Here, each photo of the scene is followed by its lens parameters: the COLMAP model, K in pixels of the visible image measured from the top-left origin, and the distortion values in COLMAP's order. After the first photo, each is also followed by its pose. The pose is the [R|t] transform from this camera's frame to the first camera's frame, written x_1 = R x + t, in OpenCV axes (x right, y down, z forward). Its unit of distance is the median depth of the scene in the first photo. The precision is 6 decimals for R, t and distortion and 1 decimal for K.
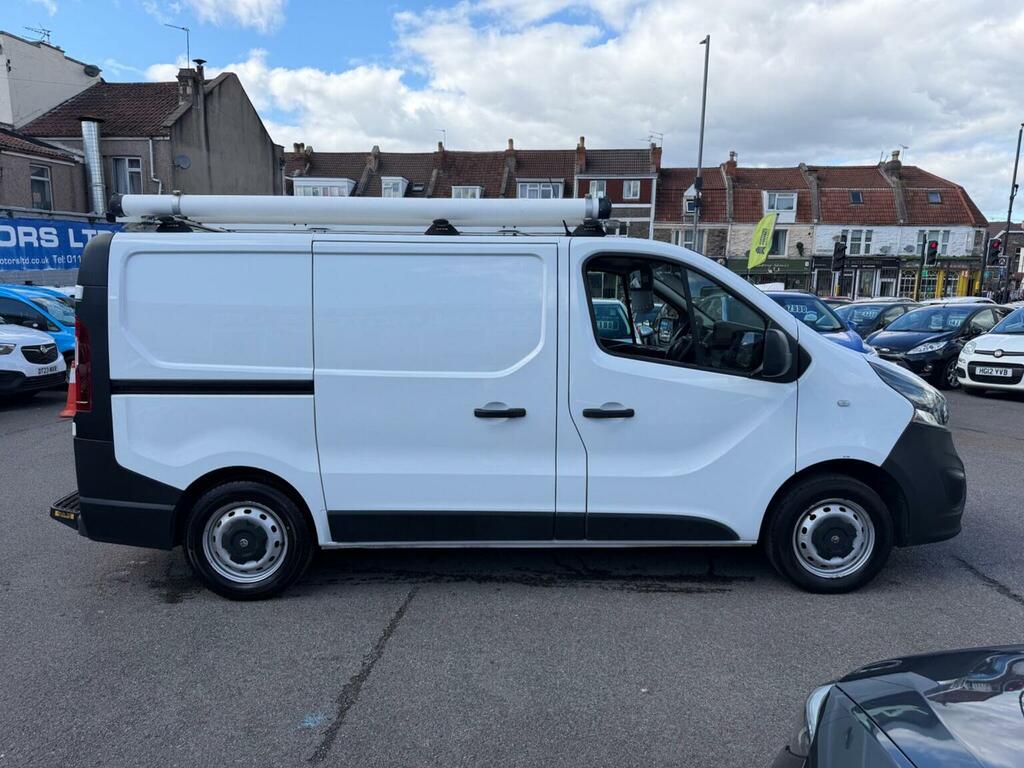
lens RADIAL K [[772.0, 0, 510.2], [0, 772.0, 379.1], [0, 0, 1]] dist [0.038662, -0.040922]
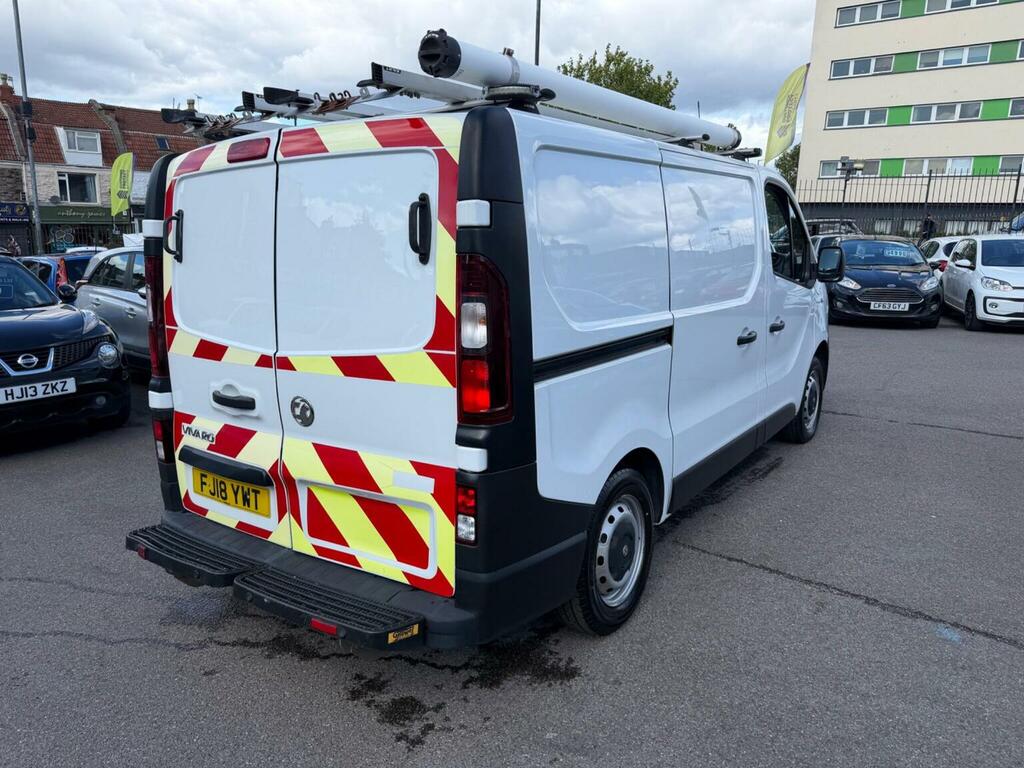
lens RADIAL K [[772.0, 0, 514.9], [0, 772.0, 392.8], [0, 0, 1]] dist [0.038662, -0.040922]
pose [[0.543075, -0.179048, 0.820373, -0.158608], [0.119205, 0.983546, 0.135749, -0.009149], [-0.831180, 0.024071, 0.555483, 0.106379]]
